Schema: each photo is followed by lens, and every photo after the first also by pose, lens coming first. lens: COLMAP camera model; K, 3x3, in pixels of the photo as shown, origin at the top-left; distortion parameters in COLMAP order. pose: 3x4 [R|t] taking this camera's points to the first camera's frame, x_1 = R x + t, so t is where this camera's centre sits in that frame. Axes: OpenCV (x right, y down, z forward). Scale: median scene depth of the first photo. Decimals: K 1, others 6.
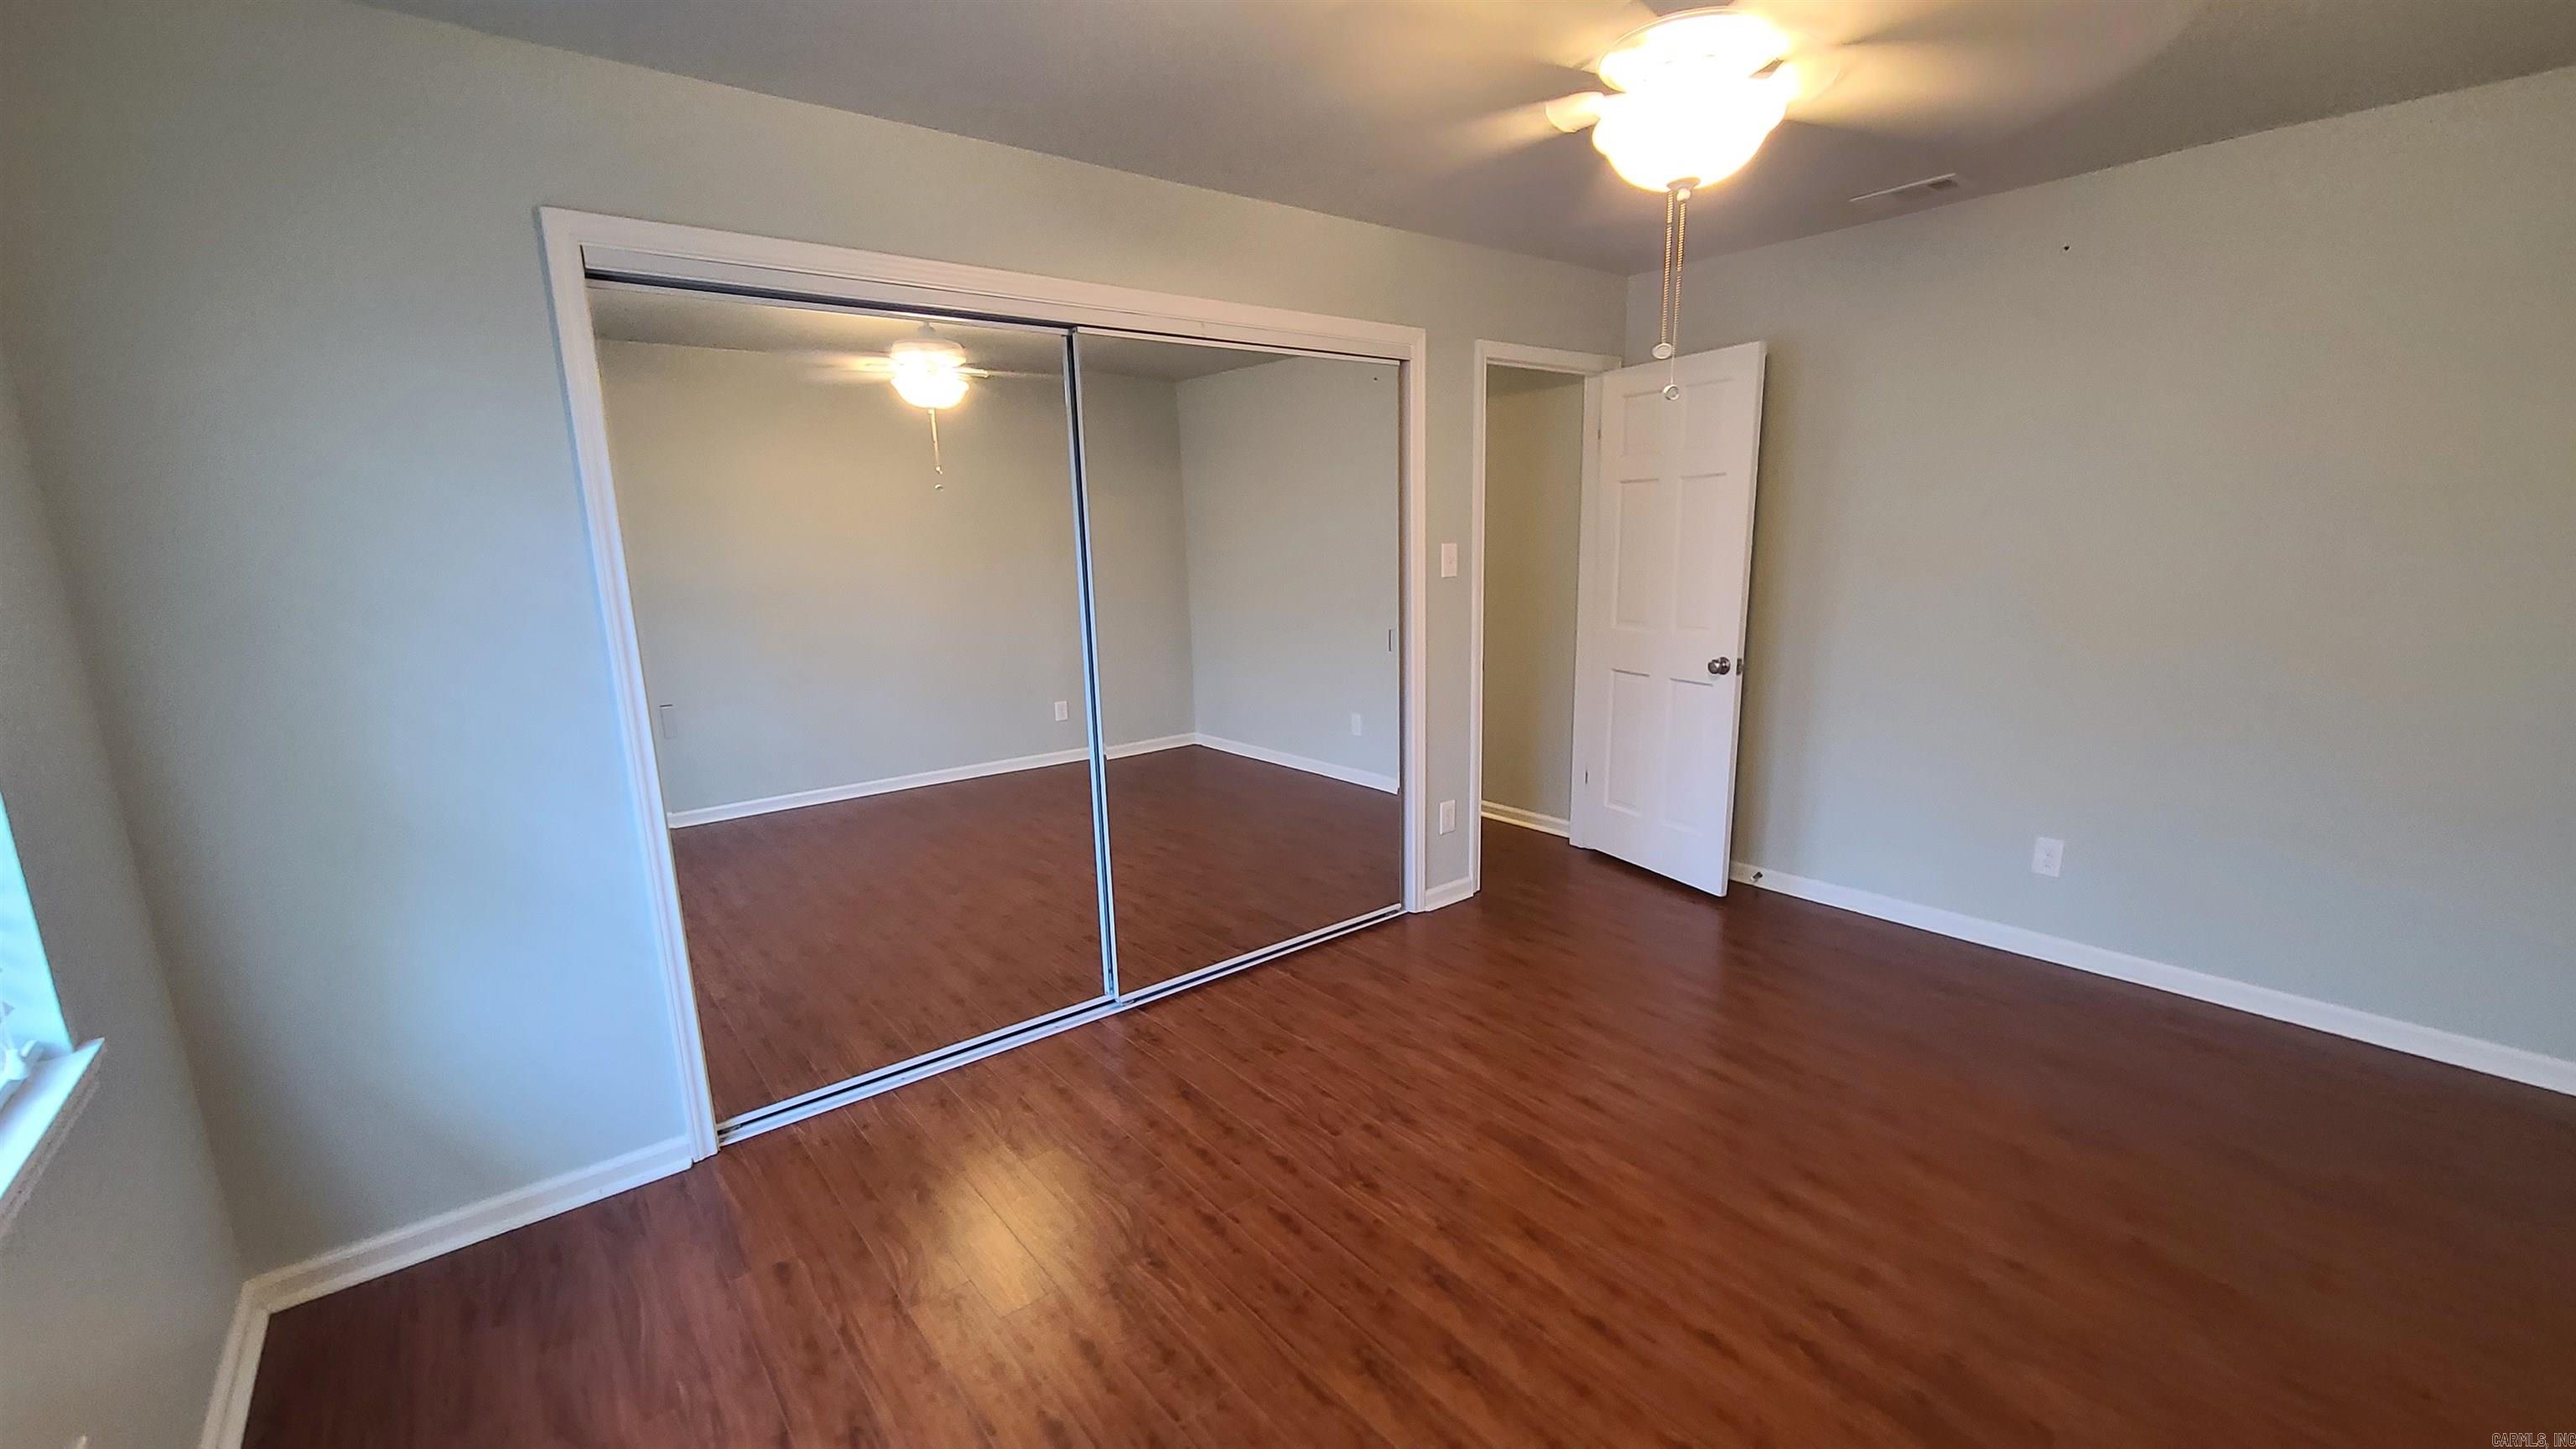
lens RADIAL K [[1050.3, 0, 1292.0], [0, 1050.3, 742.3], [0, 0, 1]] dist [-0.001068, -0.000177]
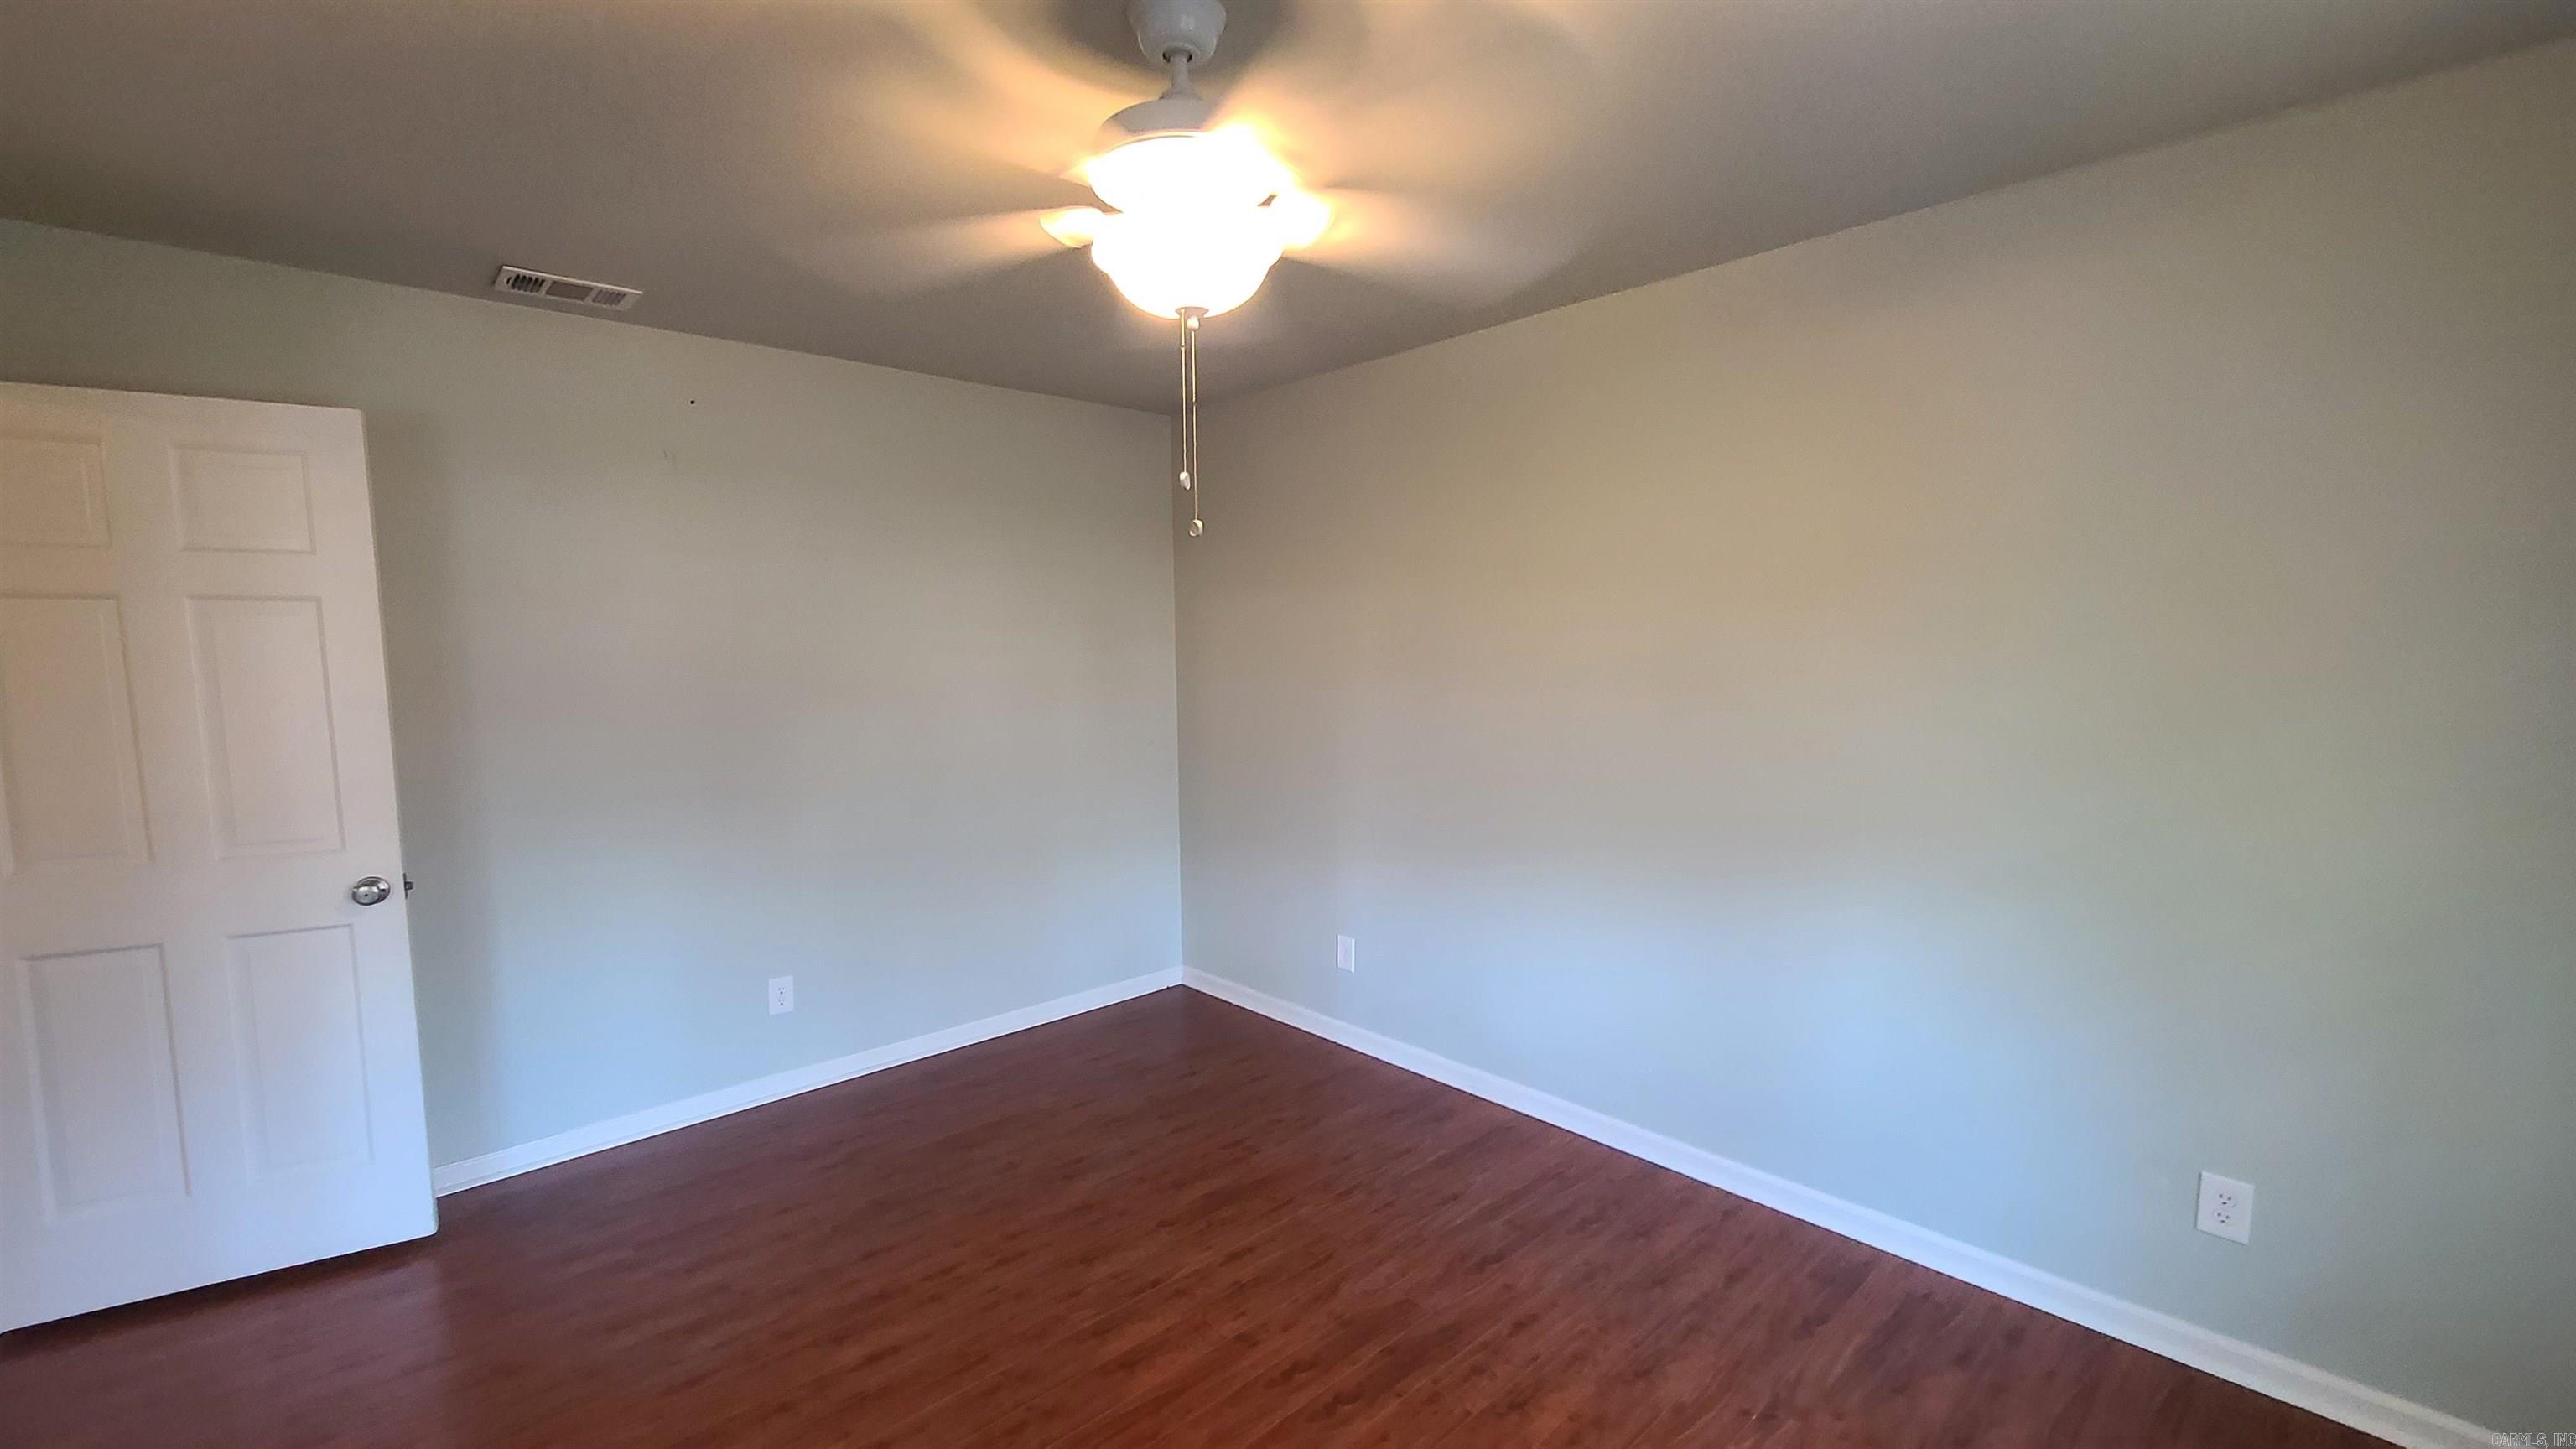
lens RADIAL K [[1050.3, 0, 1292.0], [0, 1050.3, 742.3], [0, 0, 1]] dist [-0.001068, -0.000177]
pose [[-0.063405, -0.069502, 0.995565, -0.442469], [0.215121, 0.973169, 0.081639, -0.154893], [-0.974527, 0.219343, -0.046753, 0.762759]]
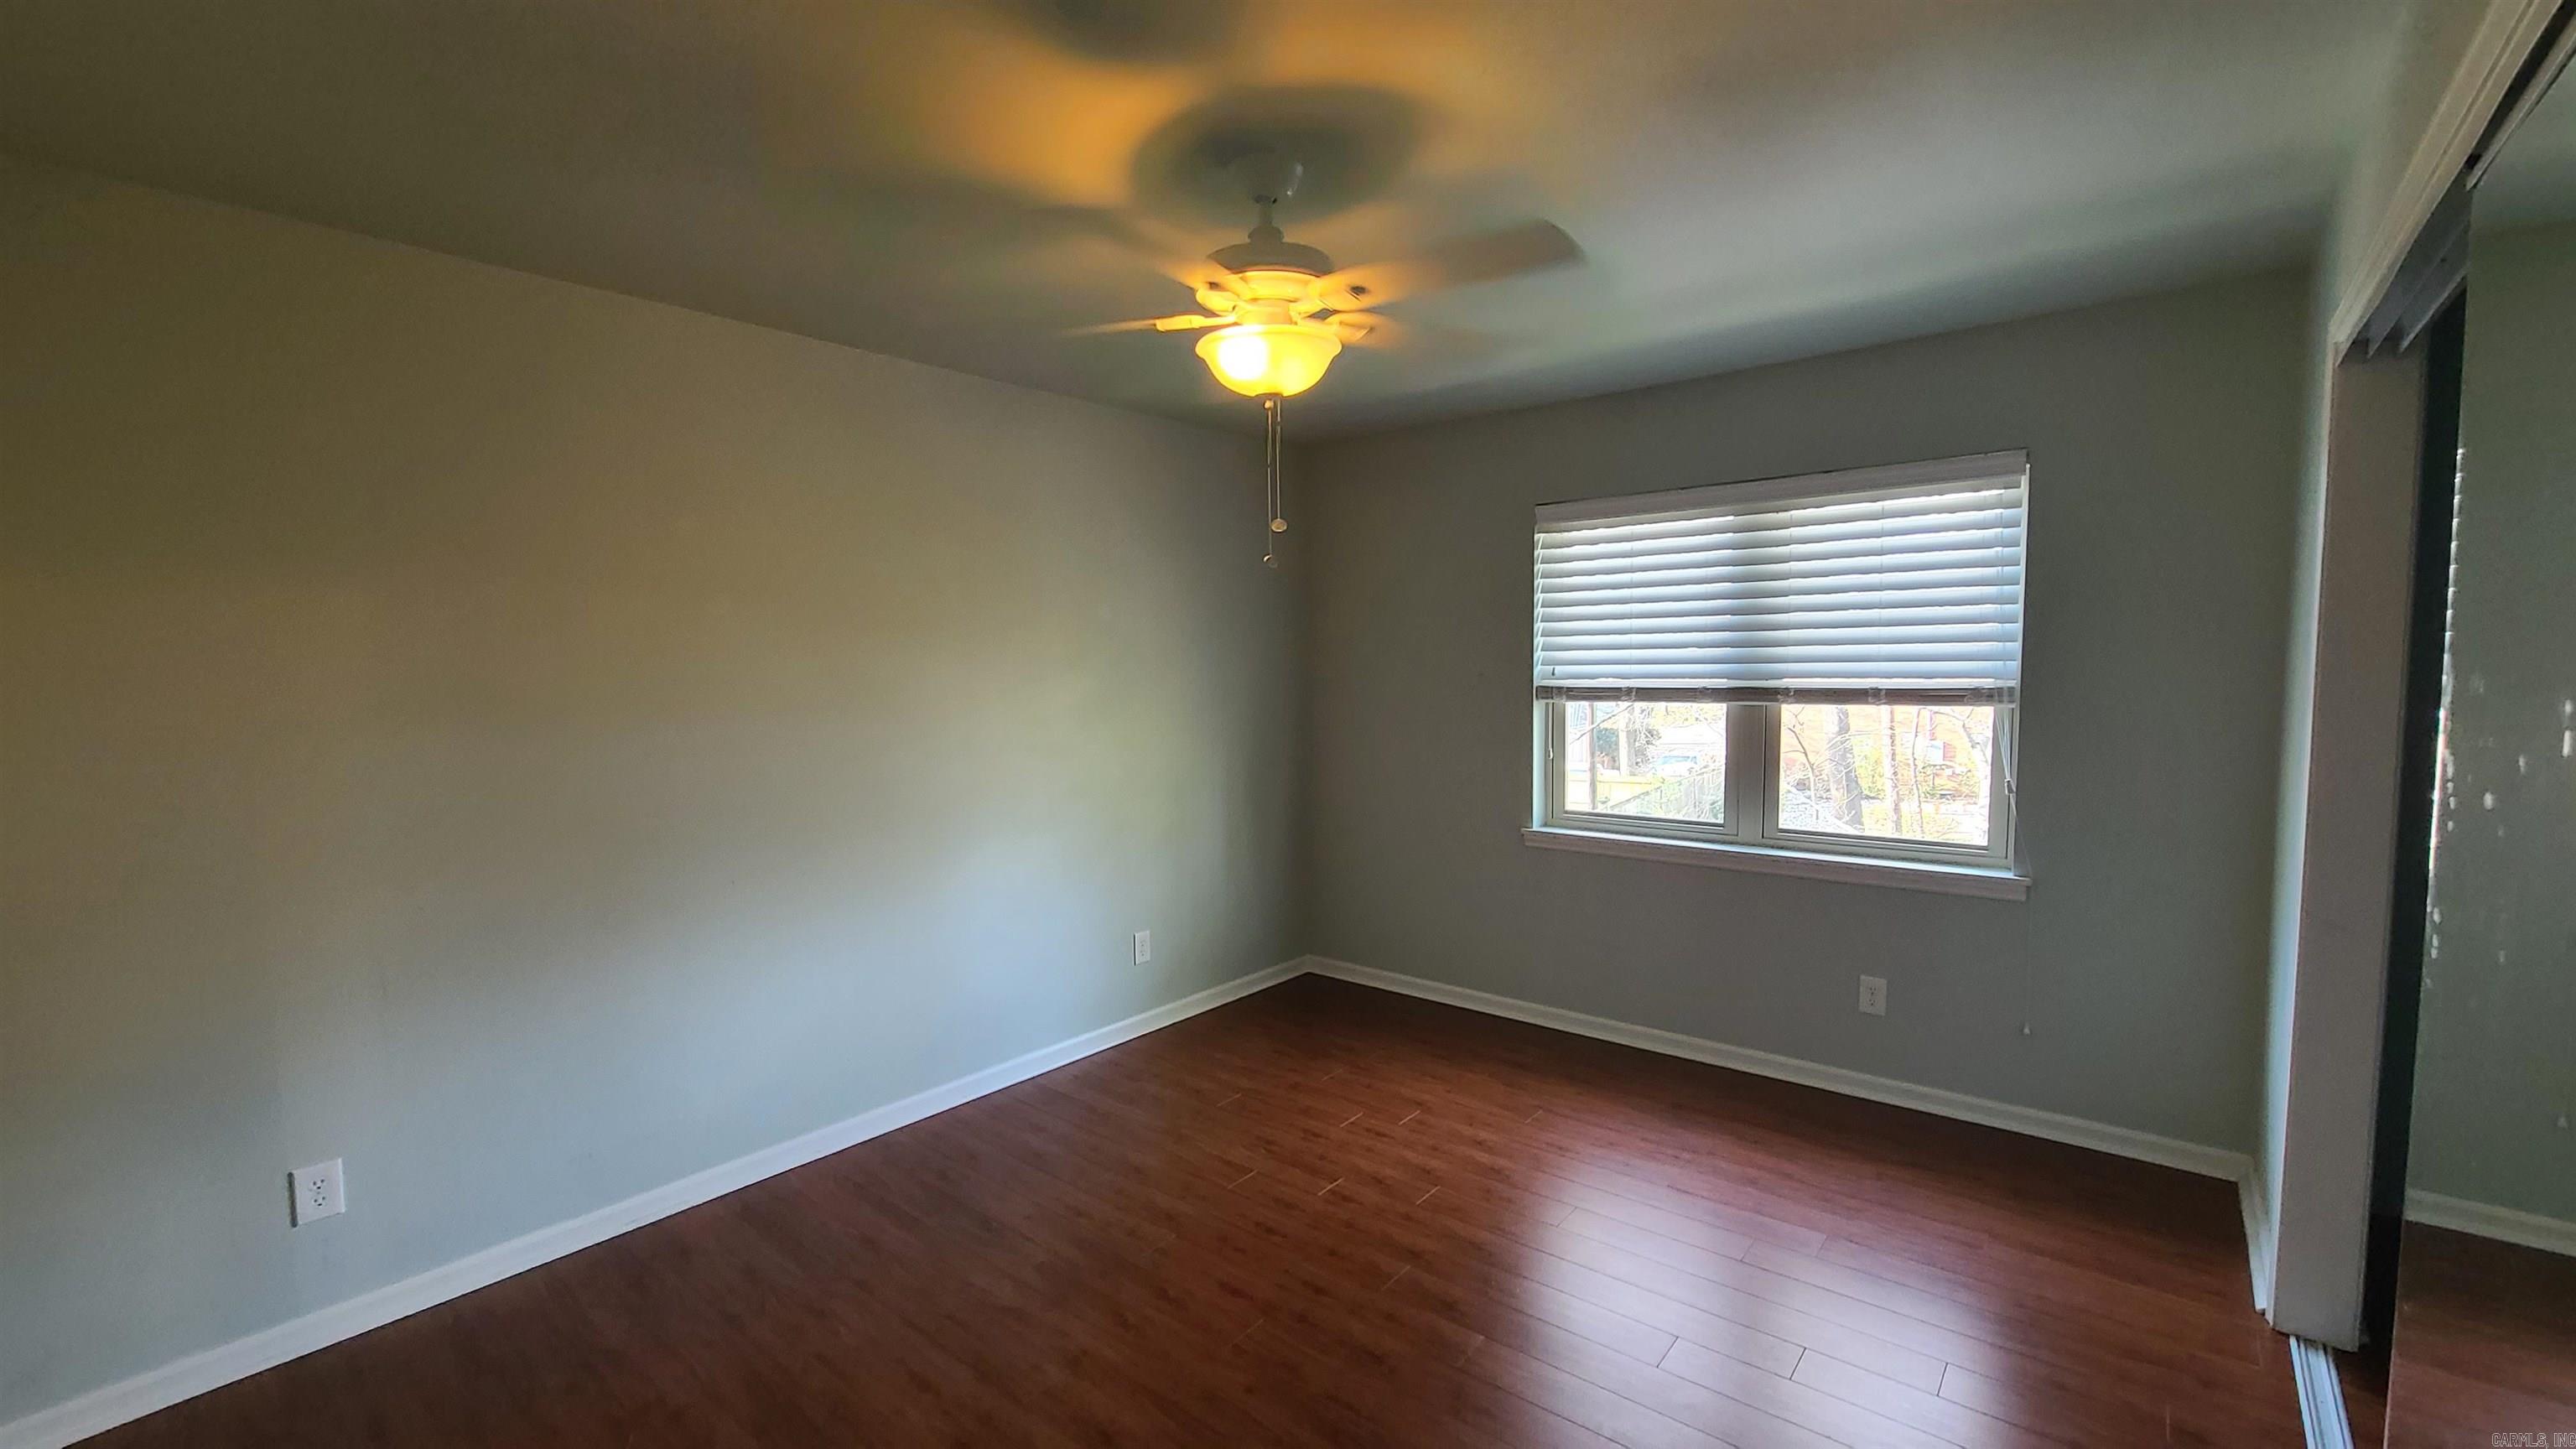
lens RADIAL K [[1050.3, 0, 1292.0], [0, 1050.3, 742.3], [0, 0, 1]] dist [-0.001068, -0.000177]
pose [[-0.979602, 0.053806, -0.193610, 0.441499], [-0.002985, 0.959482, 0.281753, -0.358670], [0.200925, 0.276583, -0.939750, 1.656685]]
